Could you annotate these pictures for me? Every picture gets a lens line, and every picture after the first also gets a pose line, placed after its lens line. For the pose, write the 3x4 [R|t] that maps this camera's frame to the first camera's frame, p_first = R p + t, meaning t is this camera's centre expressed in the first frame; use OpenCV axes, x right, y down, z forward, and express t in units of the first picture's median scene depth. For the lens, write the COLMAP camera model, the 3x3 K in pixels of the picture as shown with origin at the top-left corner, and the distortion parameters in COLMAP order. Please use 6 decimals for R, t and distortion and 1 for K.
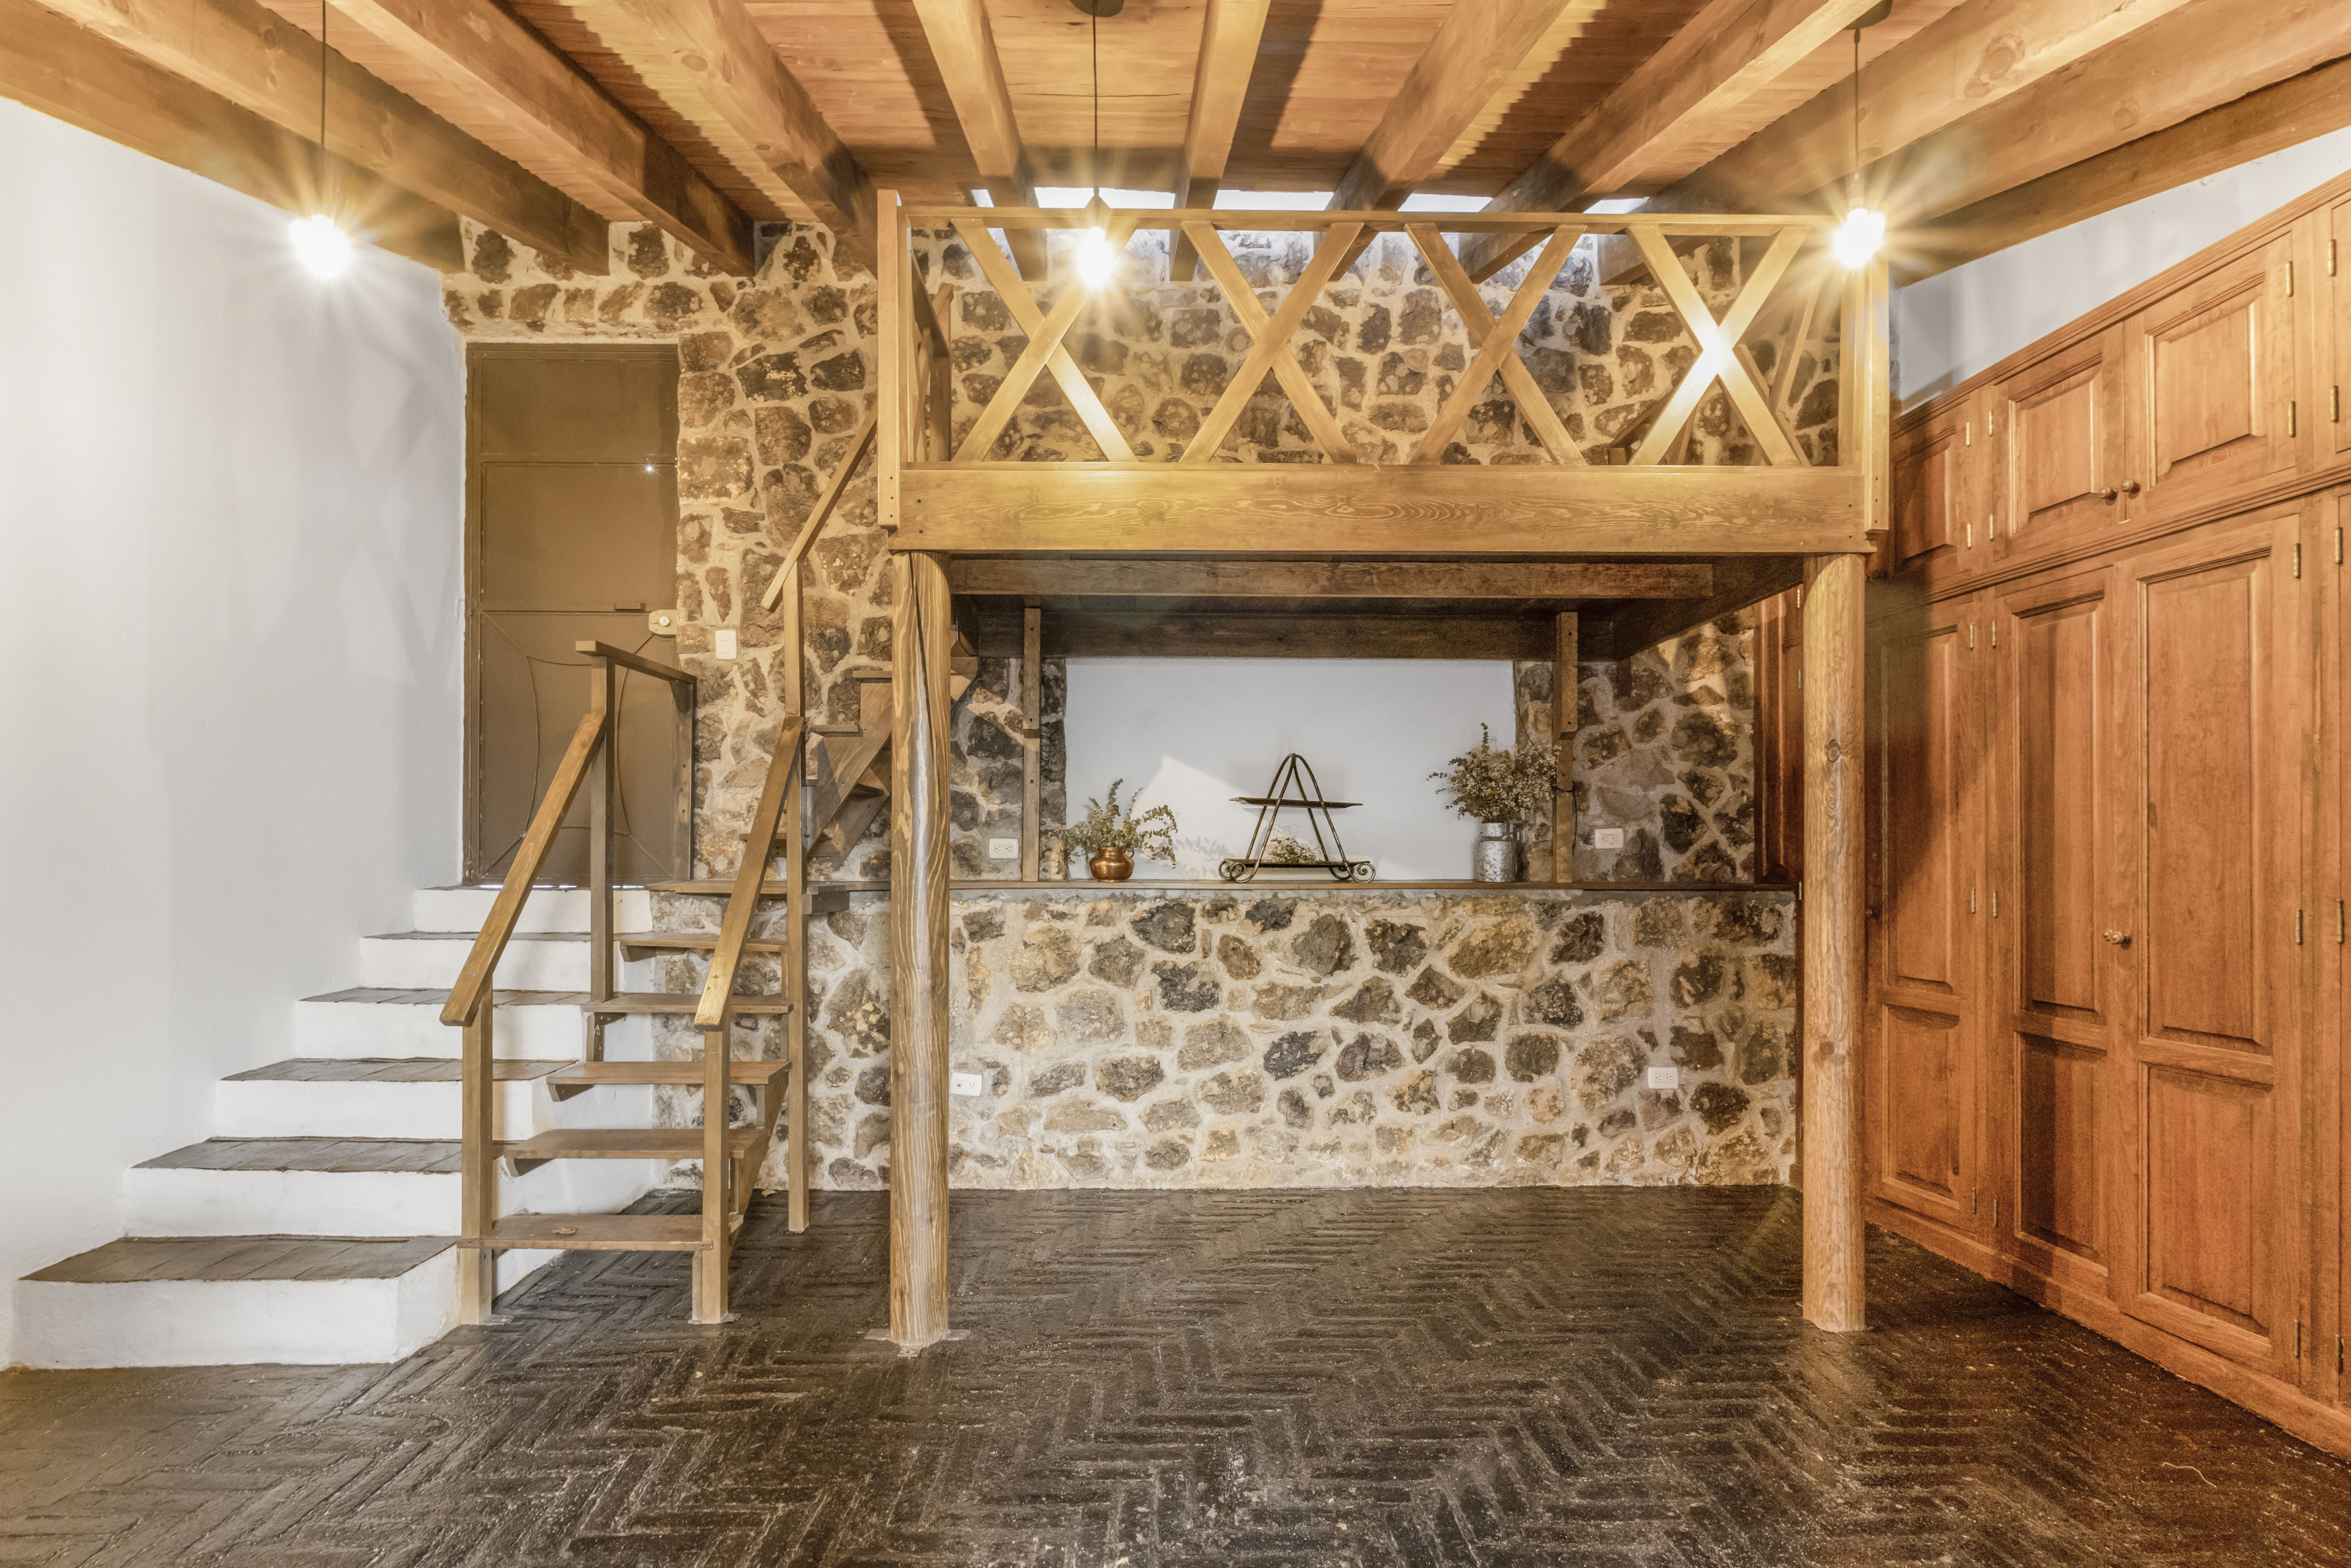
lens RADIAL K [[1112.4, 0, 1166.0], [0, 1112.4, 848.7], [0, 0, 1]] dist [-0.008899, 0.000530]
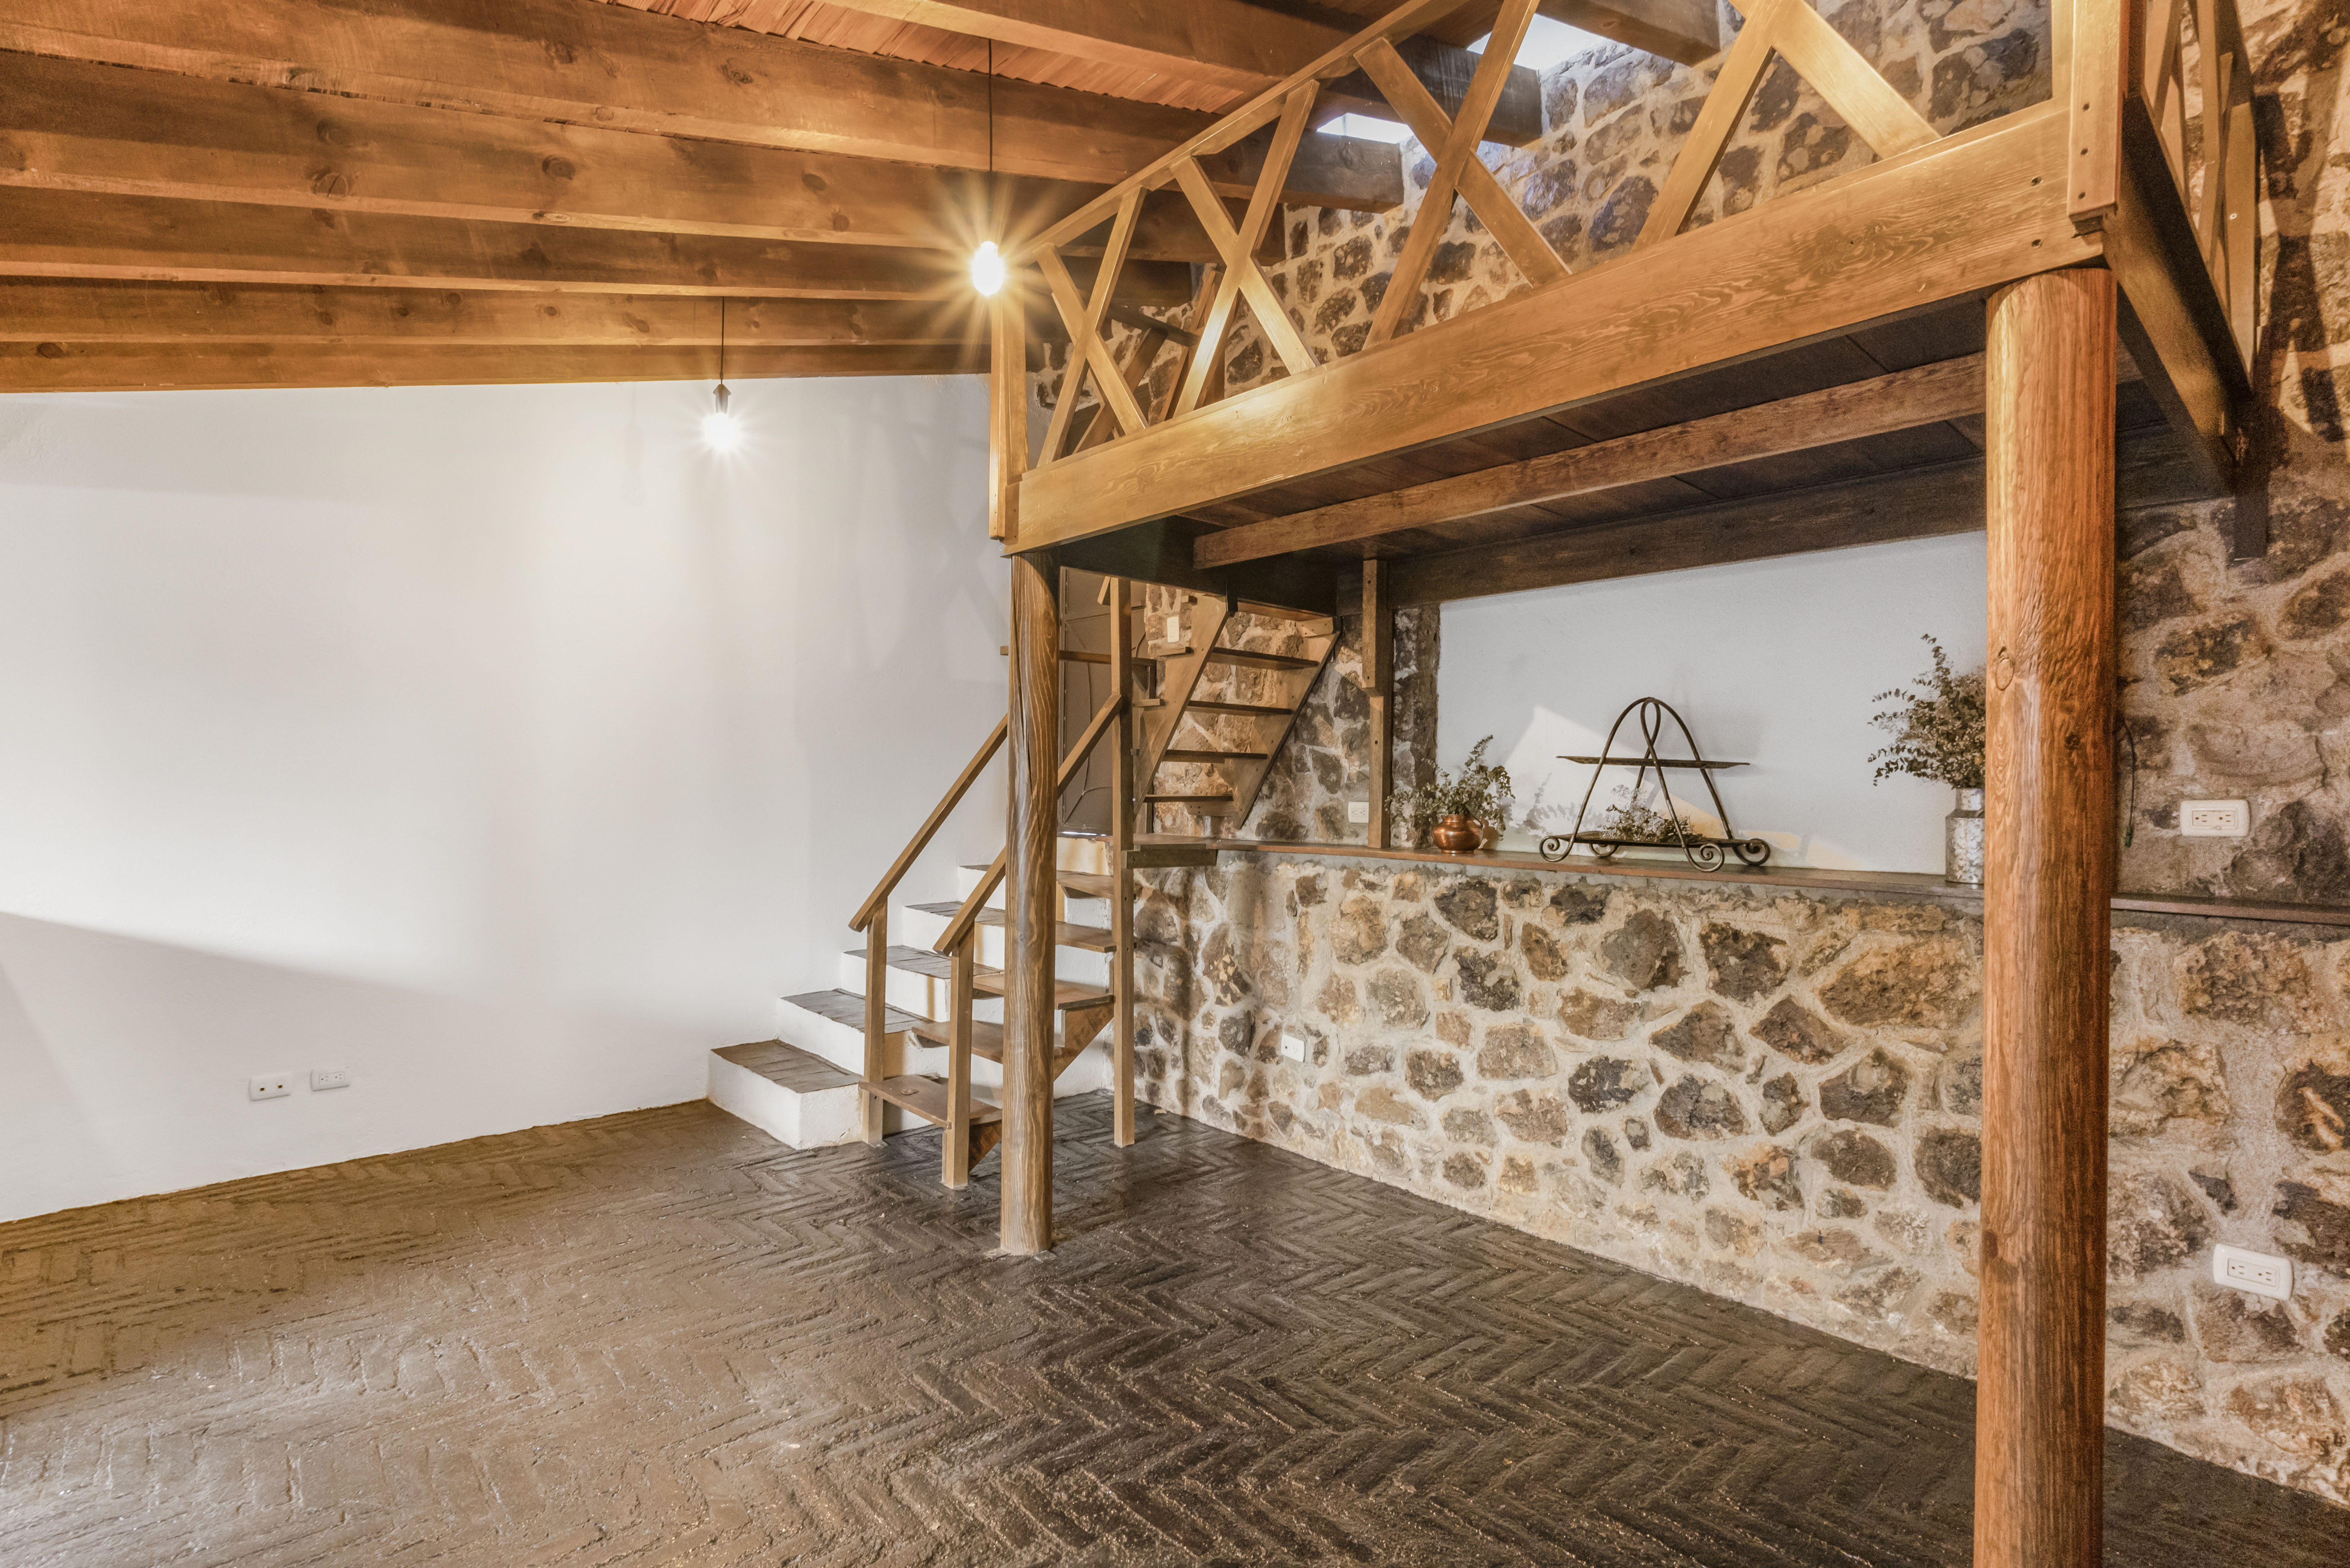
lens RADIAL K [[1129.2, 0, 1165.6], [0, 1129.2, 792.7], [0, 0, 1]] dist [-0.001704, 0.000234]
pose [[0.649369, 0.008644, -0.760424, 0.515917], [-0.010390, 0.999943, 0.002494, -0.018933], [0.760402, 0.006281, 0.649422, 0.250632]]
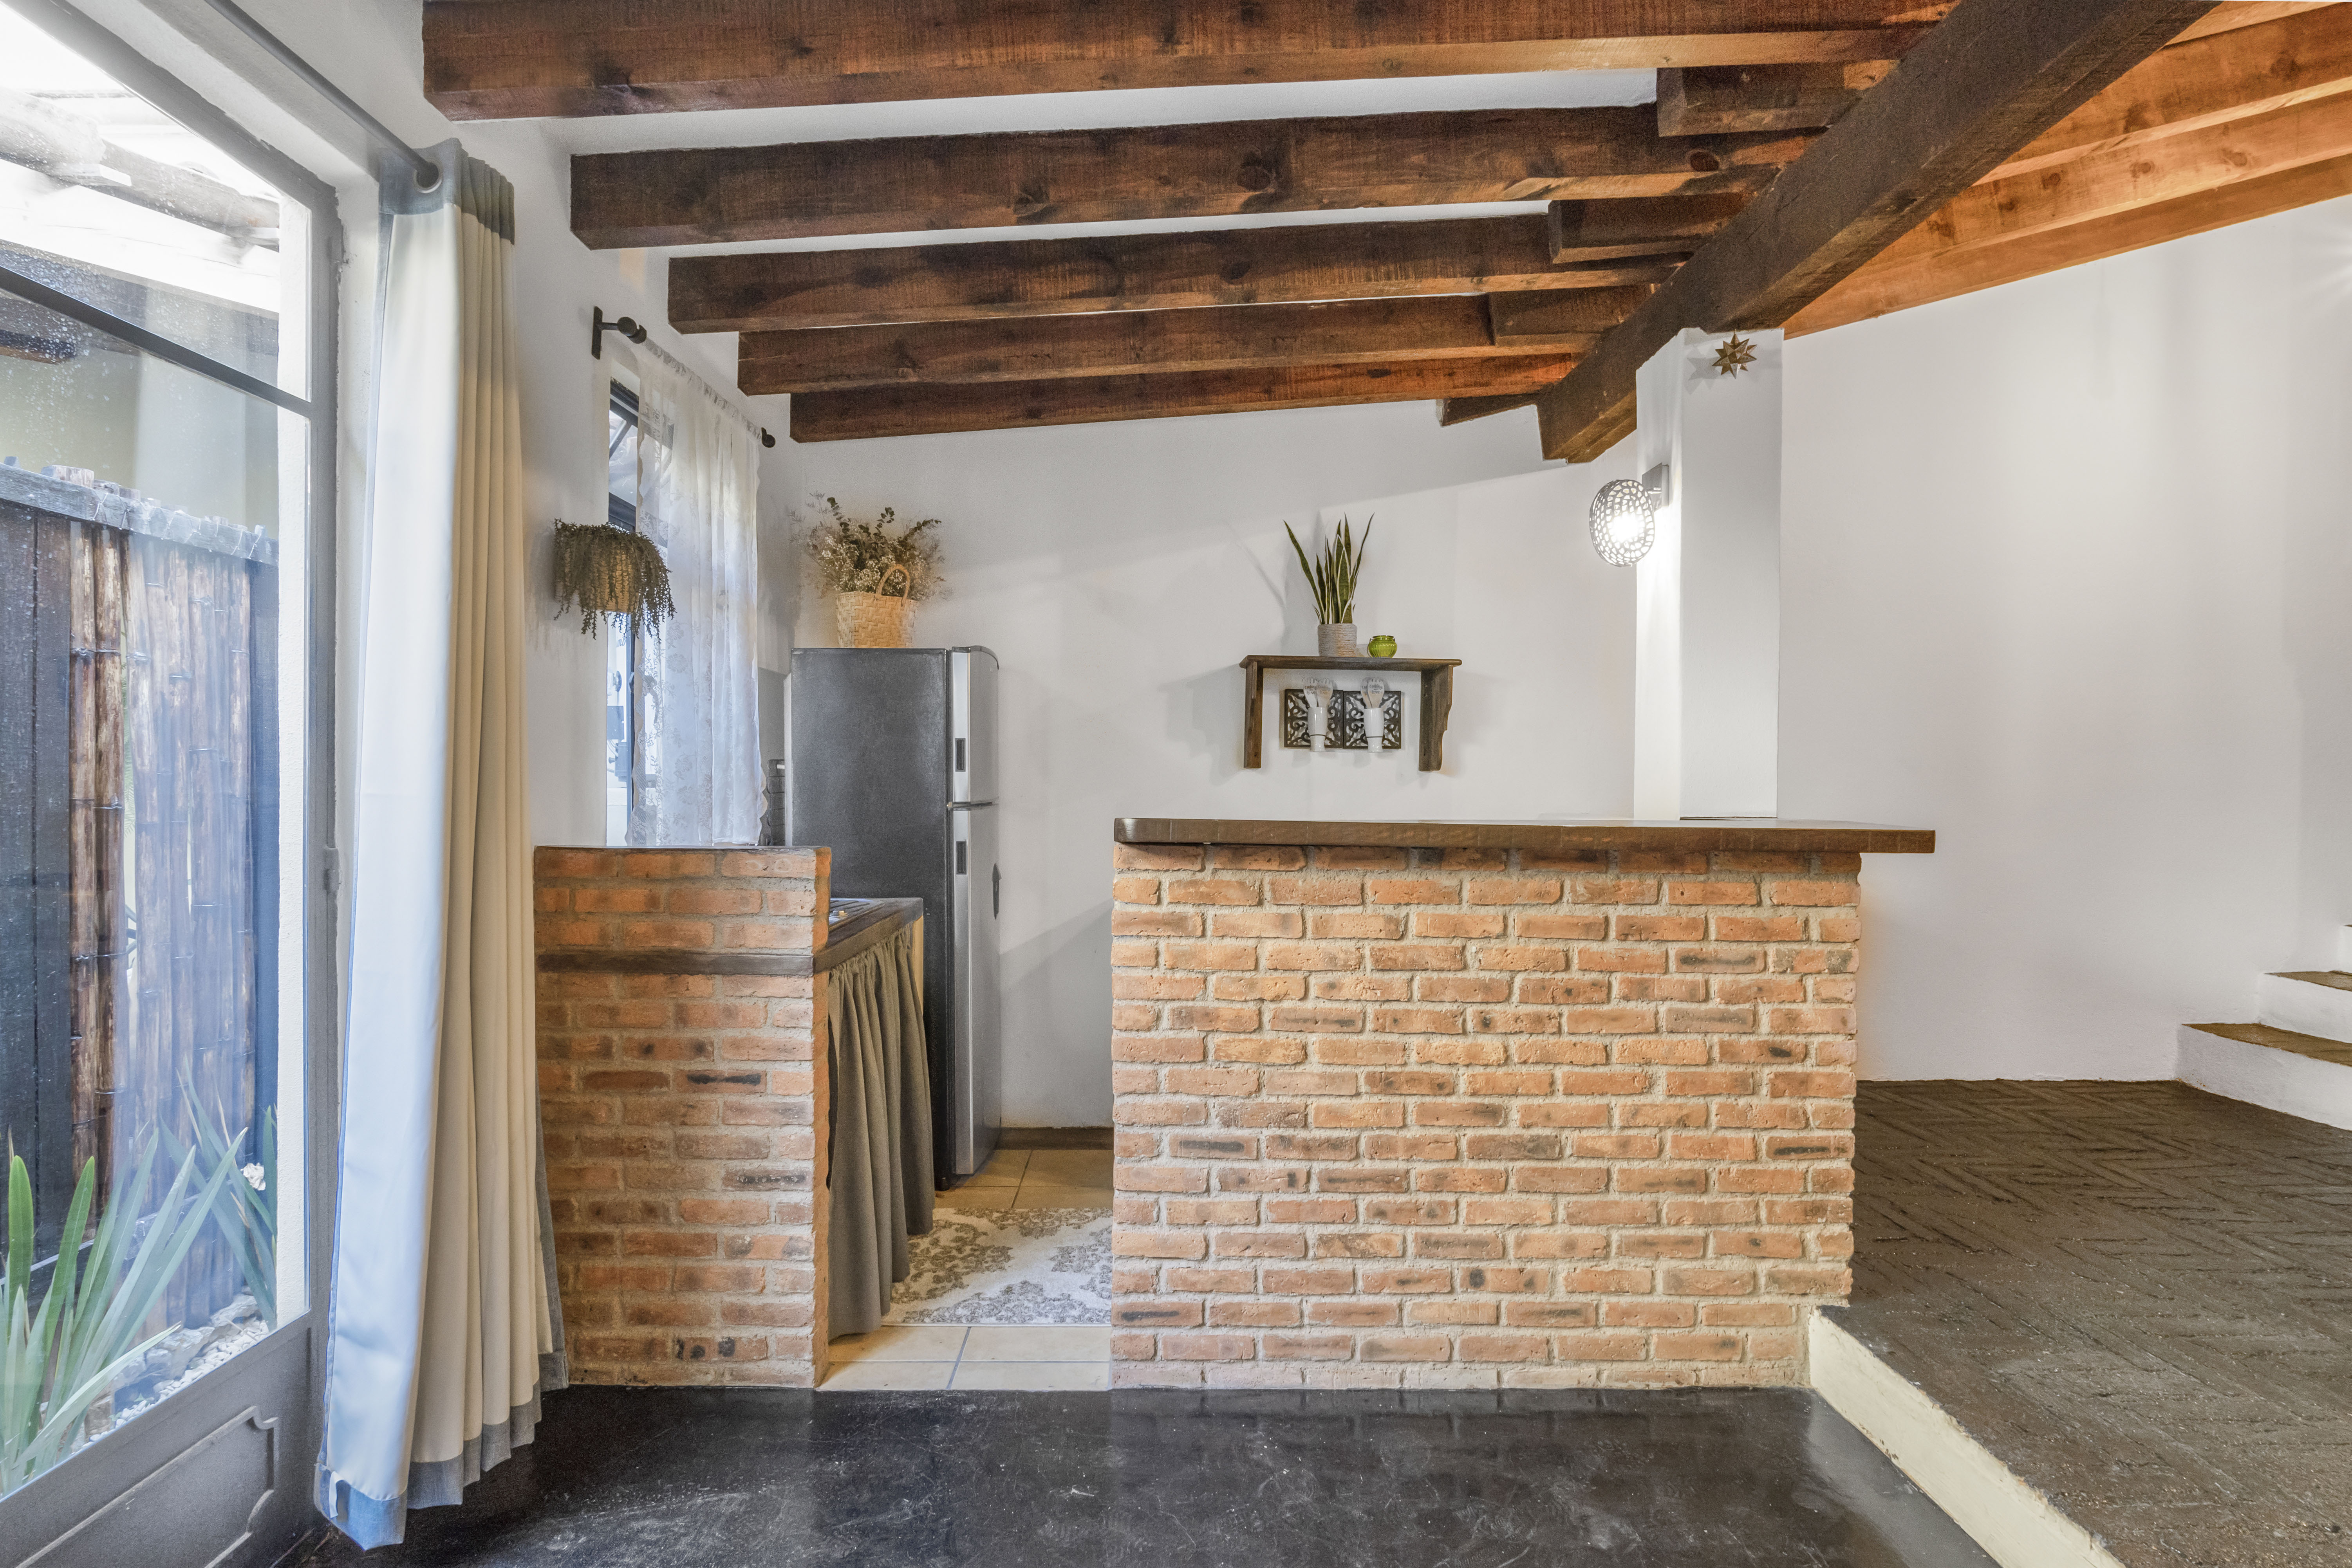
lens RADIAL K [[1103.7, 0, 1176.0], [0, 1103.7, 784.0], [0, 0, 1]] dist [-0.002272, 0.000304]
pose [[-0.010486, 0.005531, -0.999930, 0.302600], [-0.004057, 0.999976, 0.005574, 0.041871], [0.999937, 0.004115, -0.010464, -0.226640]]
